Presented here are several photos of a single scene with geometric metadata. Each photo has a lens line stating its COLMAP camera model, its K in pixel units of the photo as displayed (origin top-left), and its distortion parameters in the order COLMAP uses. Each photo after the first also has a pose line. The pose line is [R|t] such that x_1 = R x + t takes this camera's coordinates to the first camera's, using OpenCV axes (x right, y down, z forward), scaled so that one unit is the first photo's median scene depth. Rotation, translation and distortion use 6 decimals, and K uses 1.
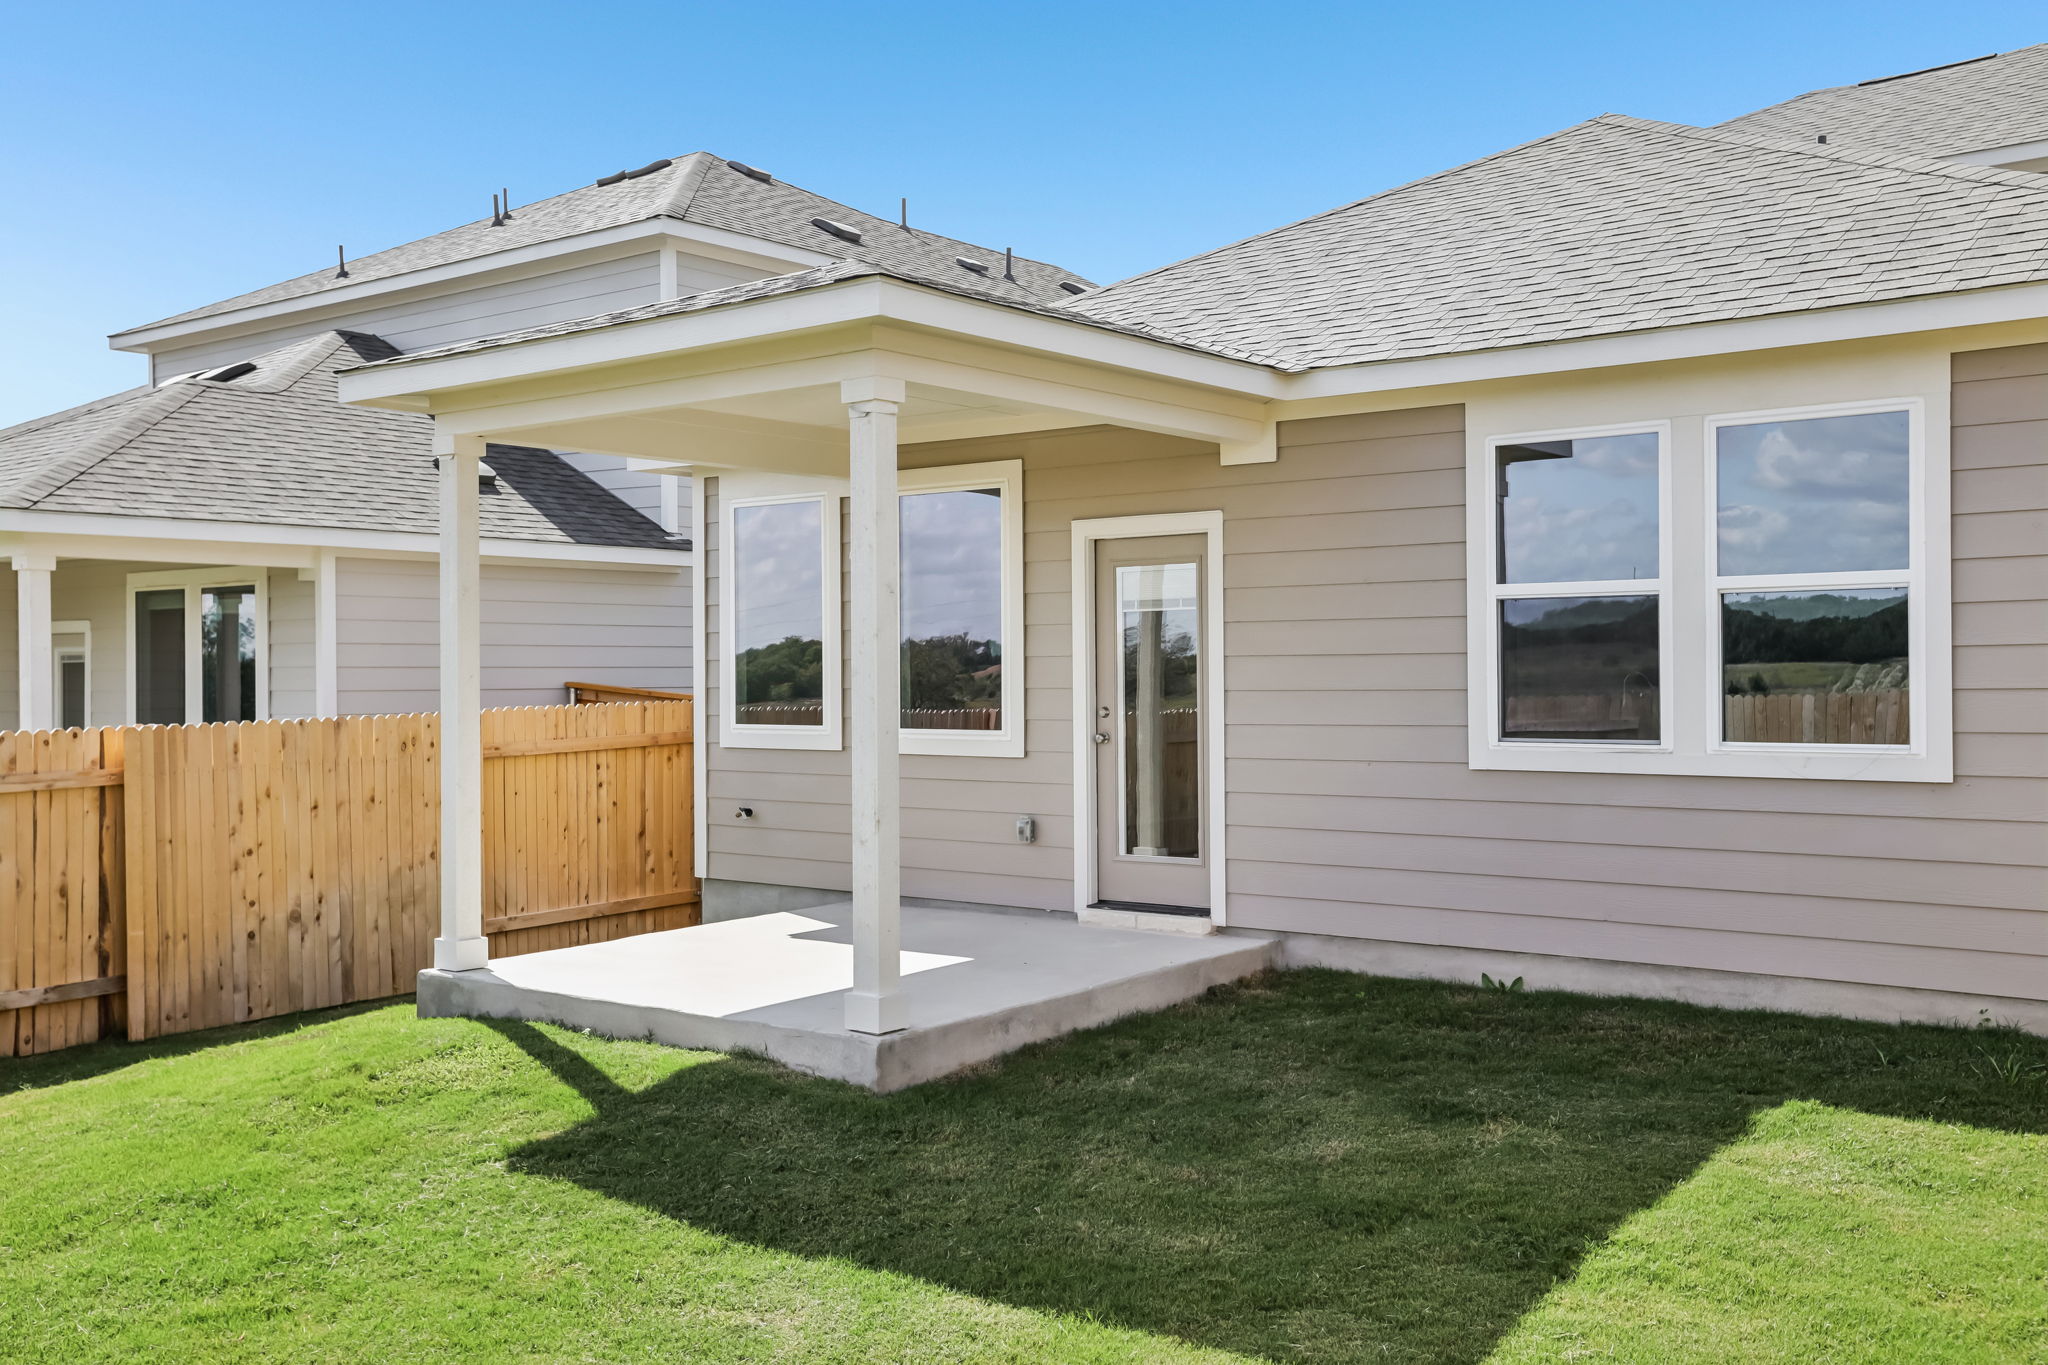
lens RADIAL K [[1936.8, 0, 1023.3], [0, 1936.8, 685.6], [0, 0, 1]] dist [0.072107, 0.000000]
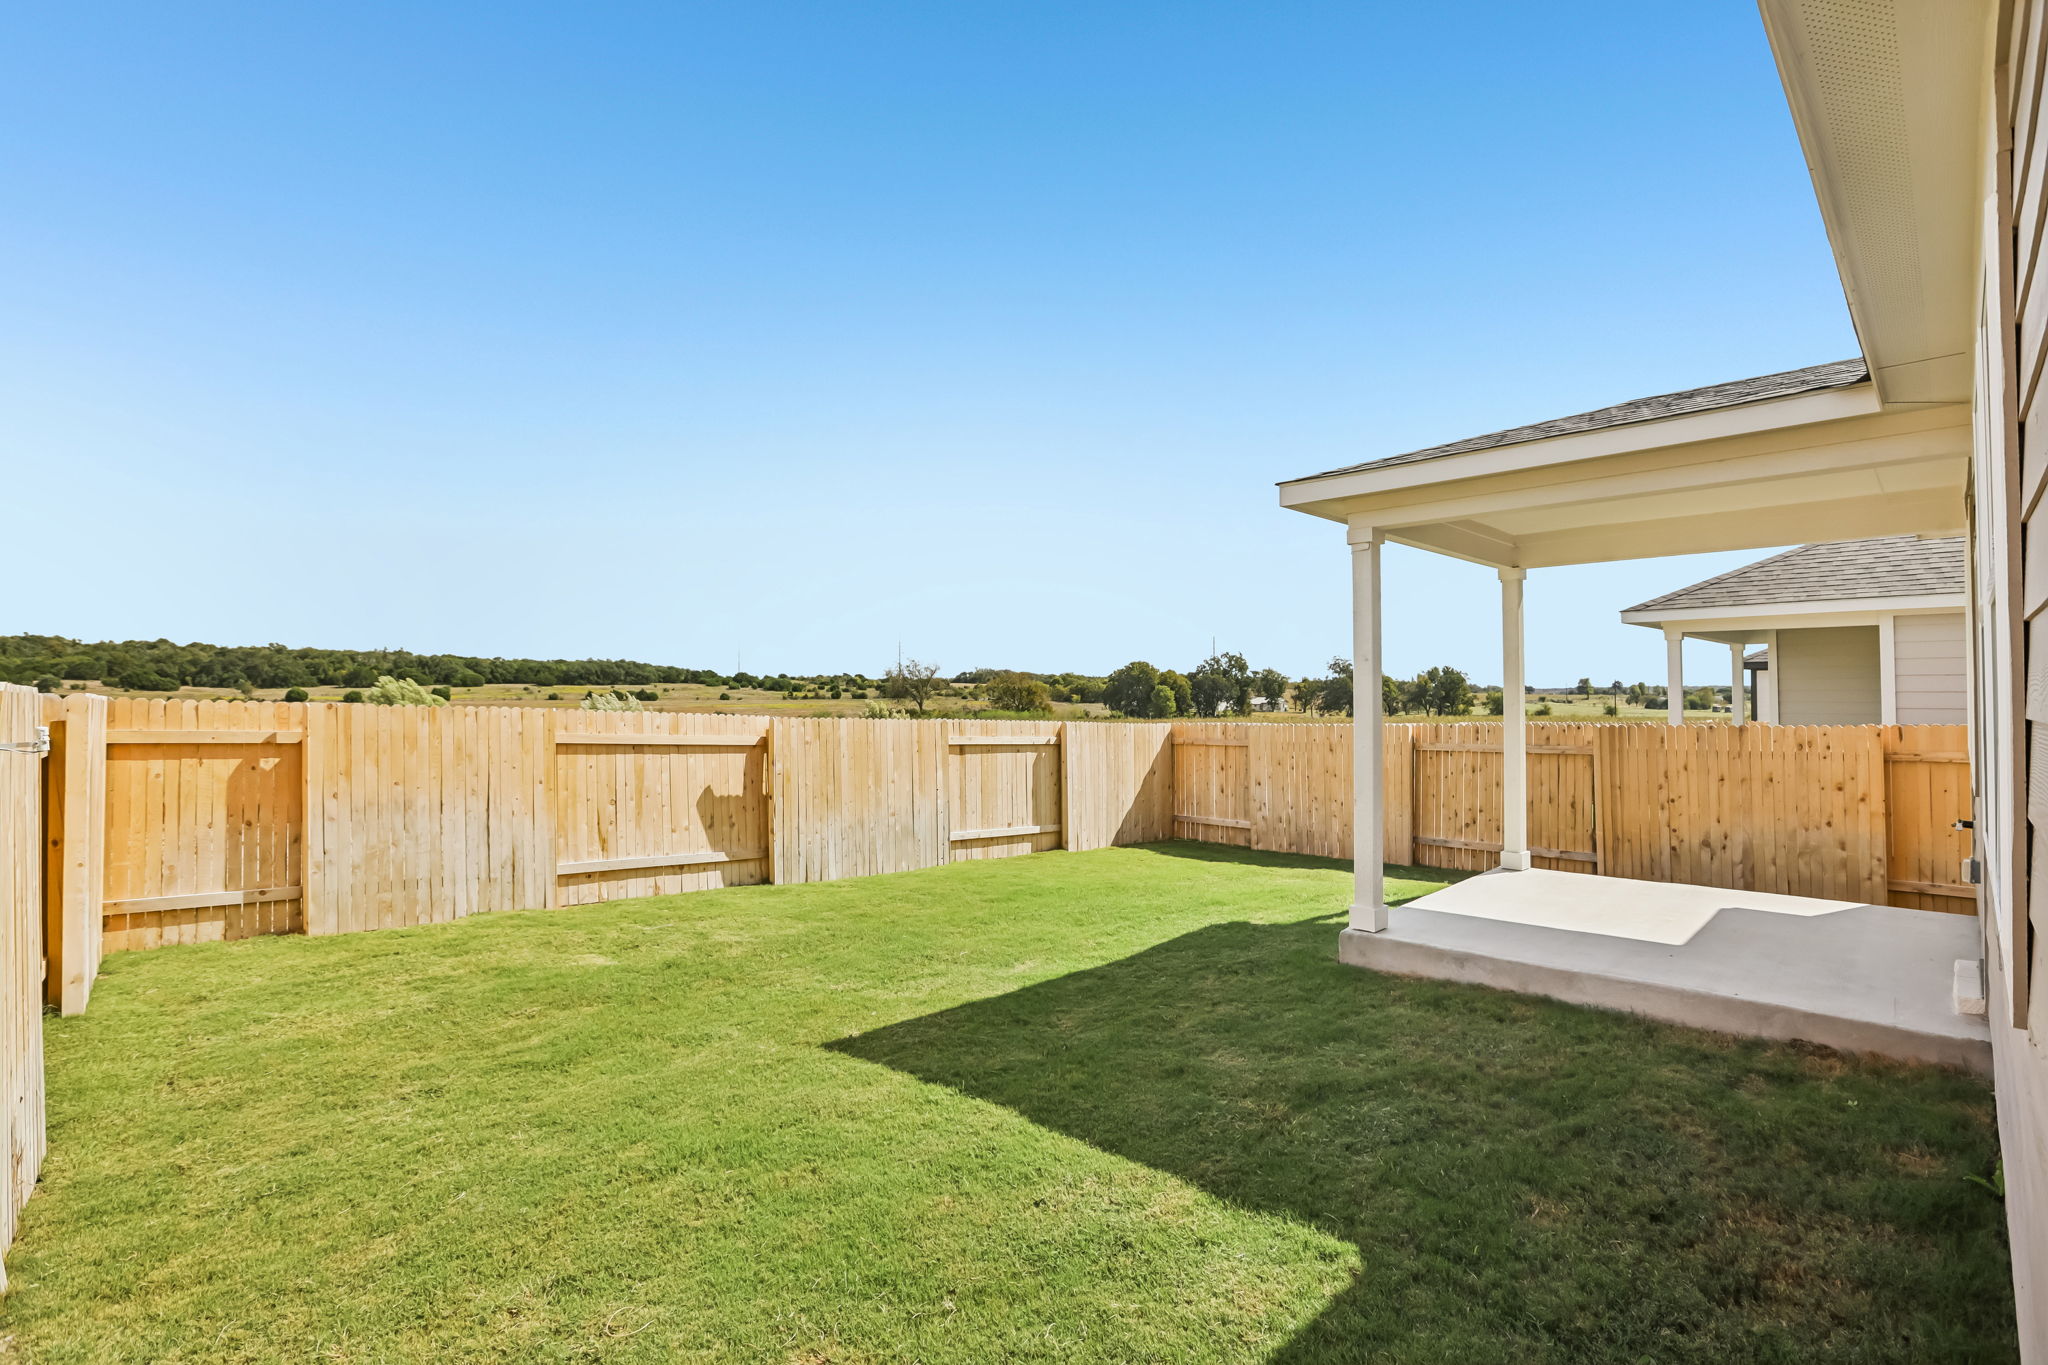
lens RADIAL K [[925.7, 0, 1047.4], [0, 925.7, 691.1], [0, 0, 1]] dist [-0.033191, 0.006478]
pose [[-0.128138, 0.007982, -0.991724, 0.482264], [0.003572, 0.999965, 0.007586, -0.020663], [0.991750, -0.002570, -0.128162, 0.550968]]
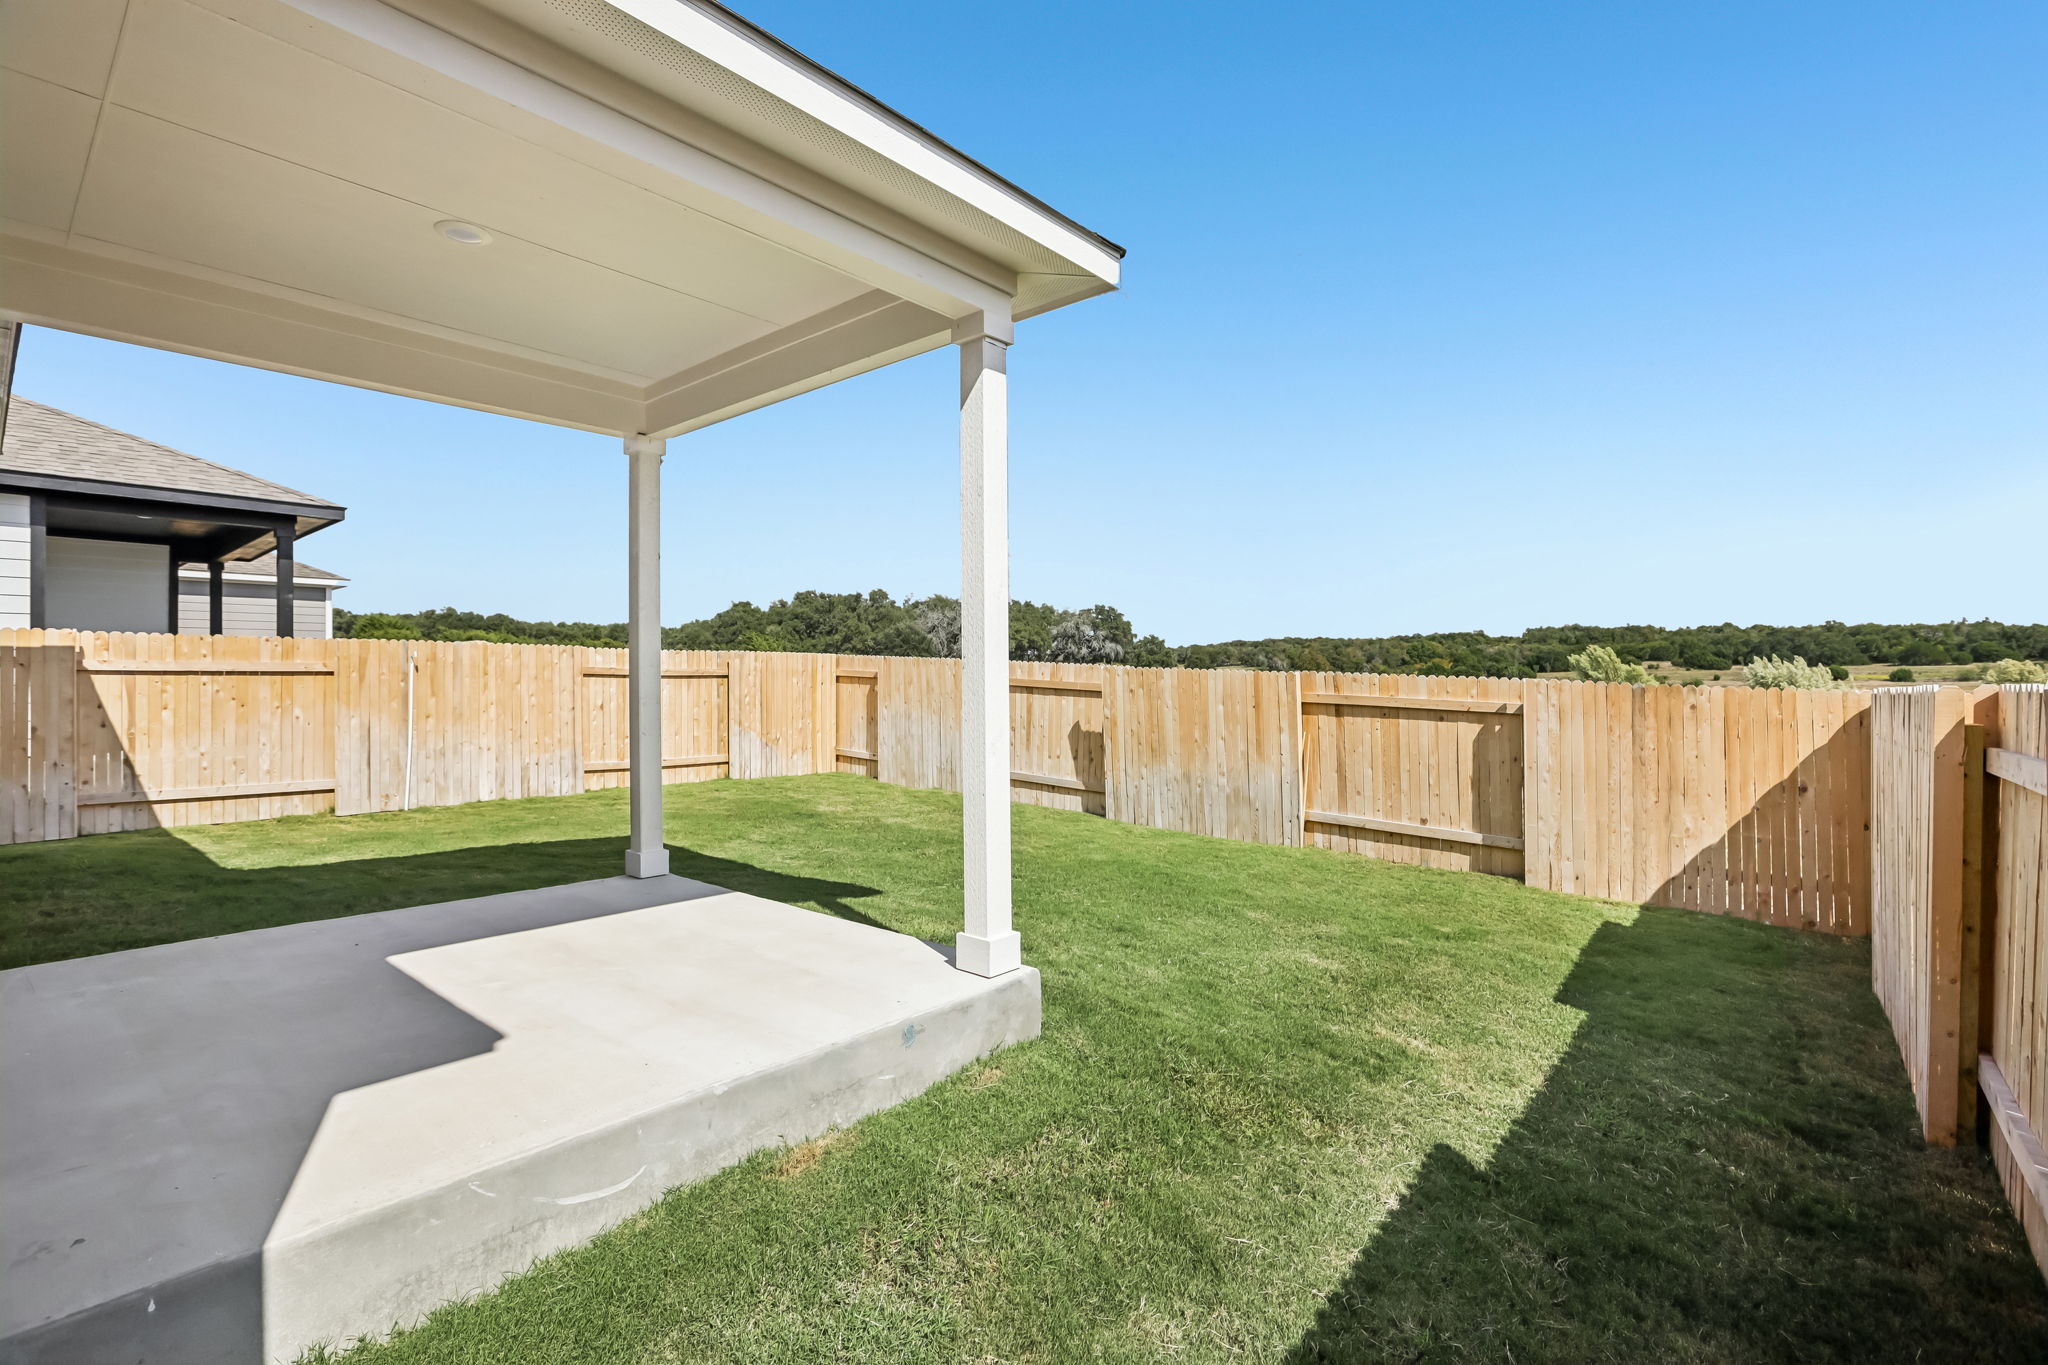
lens RADIAL K [[1013.7, 0, 1042.7], [0, 1013.7, 670.8], [0, 0, 1]] dist [-0.034393, 0.014350]
pose [[-0.999250, 0.011343, 0.037026, -0.189985], [0.010968, 0.999887, -0.010311, 0.016883], [-0.037138, -0.009897, -0.999261, 1.132744]]
